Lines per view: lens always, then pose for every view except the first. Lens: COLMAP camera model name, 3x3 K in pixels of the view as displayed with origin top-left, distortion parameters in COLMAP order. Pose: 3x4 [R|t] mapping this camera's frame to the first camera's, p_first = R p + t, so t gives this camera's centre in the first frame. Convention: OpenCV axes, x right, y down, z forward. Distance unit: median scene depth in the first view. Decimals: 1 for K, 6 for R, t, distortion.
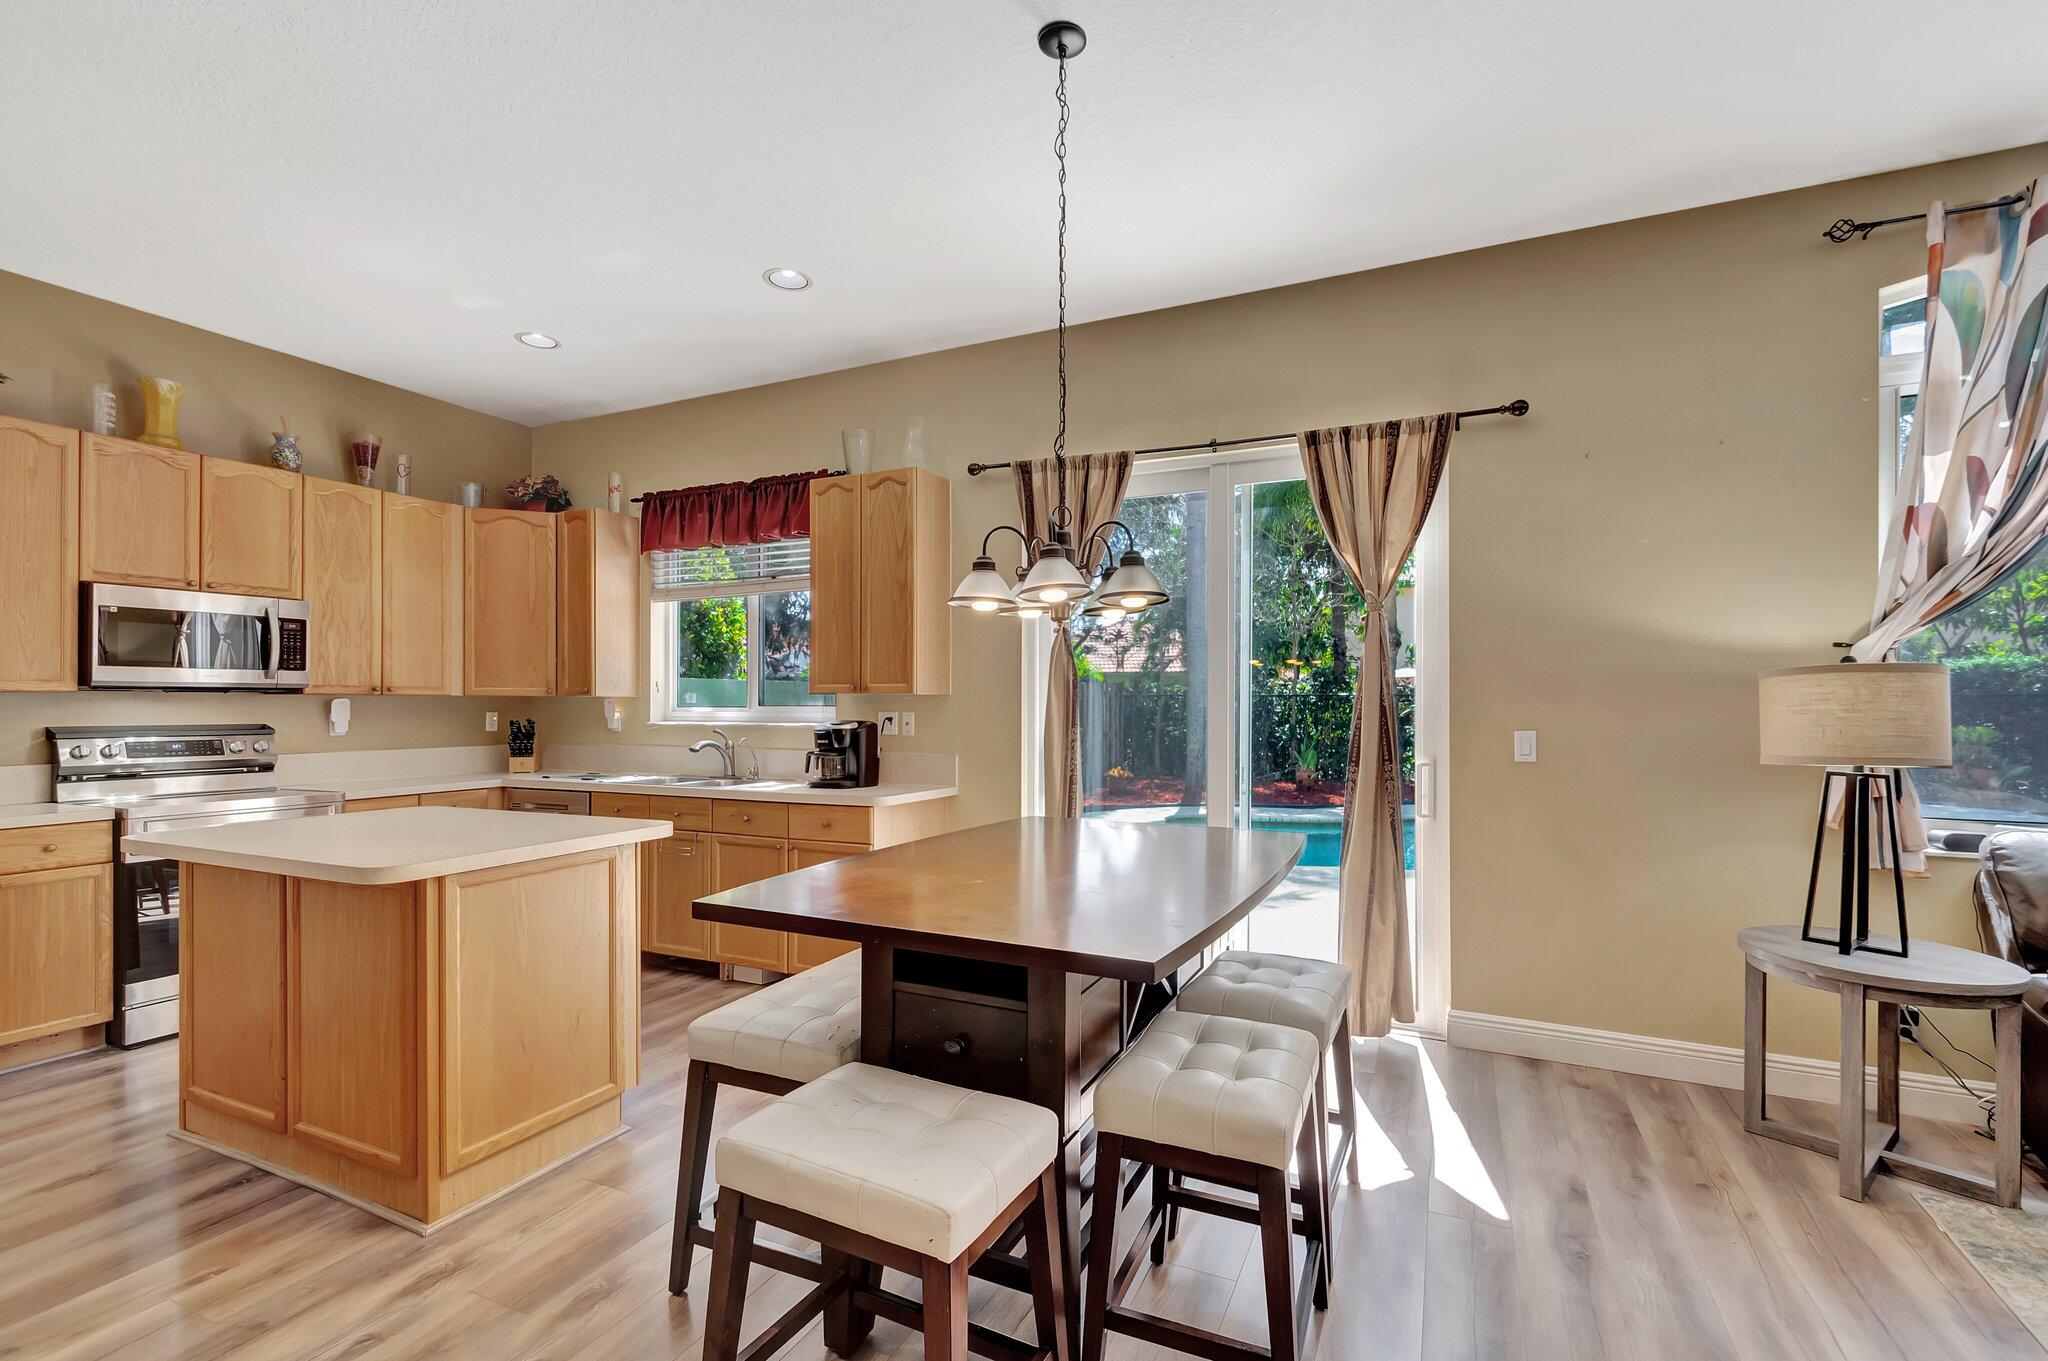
lens RADIAL K [[914.2, 0, 1026.6], [0, 914.2, 692.5], [0, 0, 1]] dist [-0.001111, -0.000375]
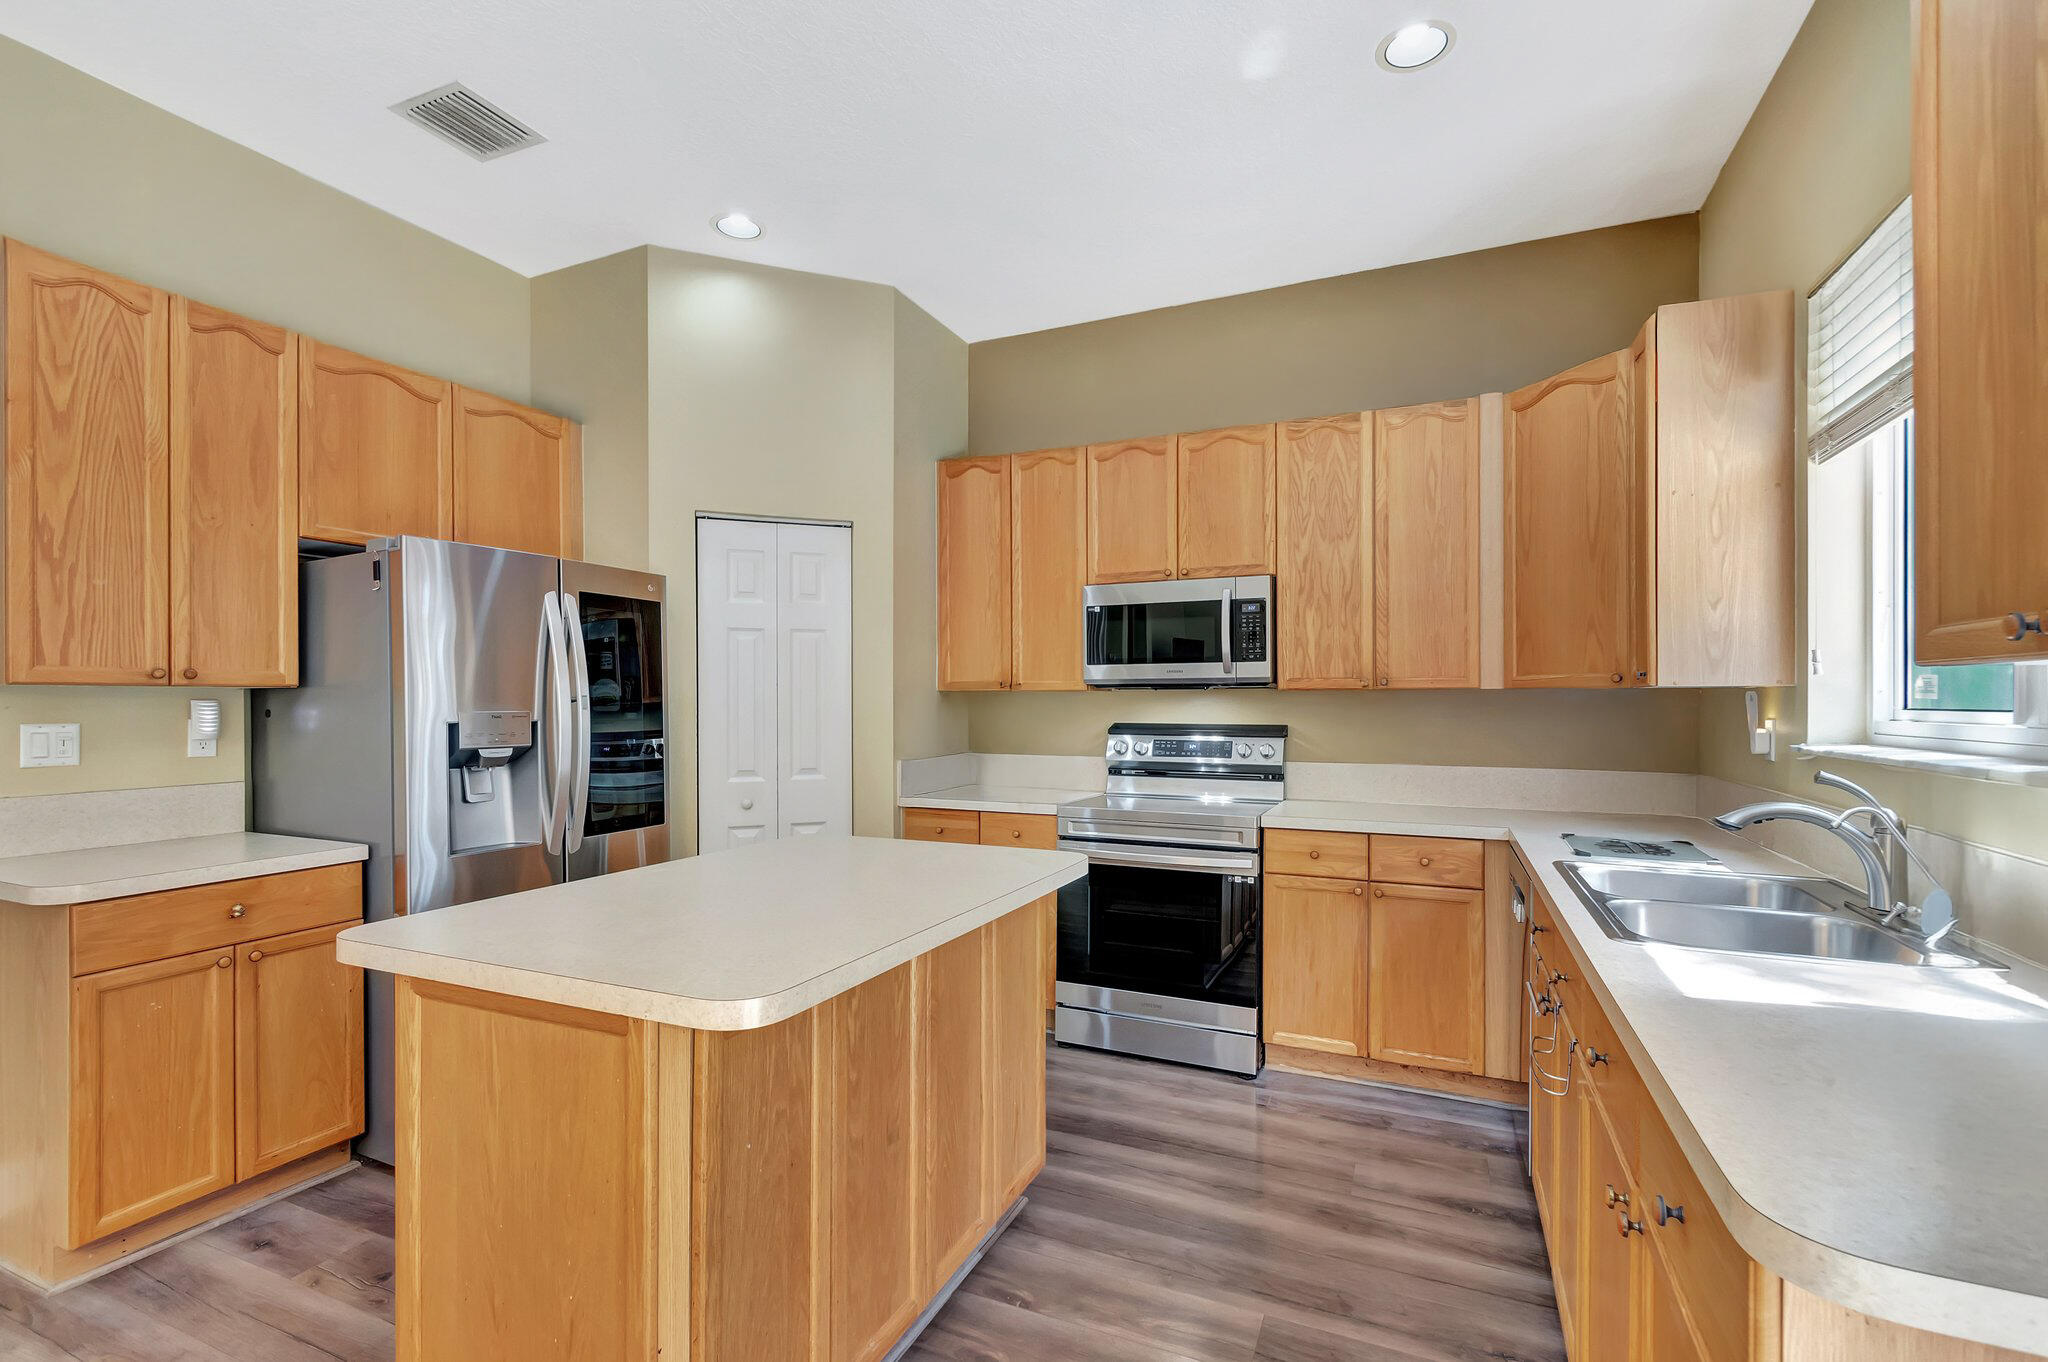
lens RADIAL K [[914.2, 0, 1026.6], [0, 914.2, 693.0], [0, 0, 1]] dist [-0.001111, -0.000375]
pose [[0.017597, -0.005344, -0.999831, 0.019114], [0.017013, 0.999843, -0.005044, 0.005022], [0.999700, -0.016921, 0.017685, 0.746793]]
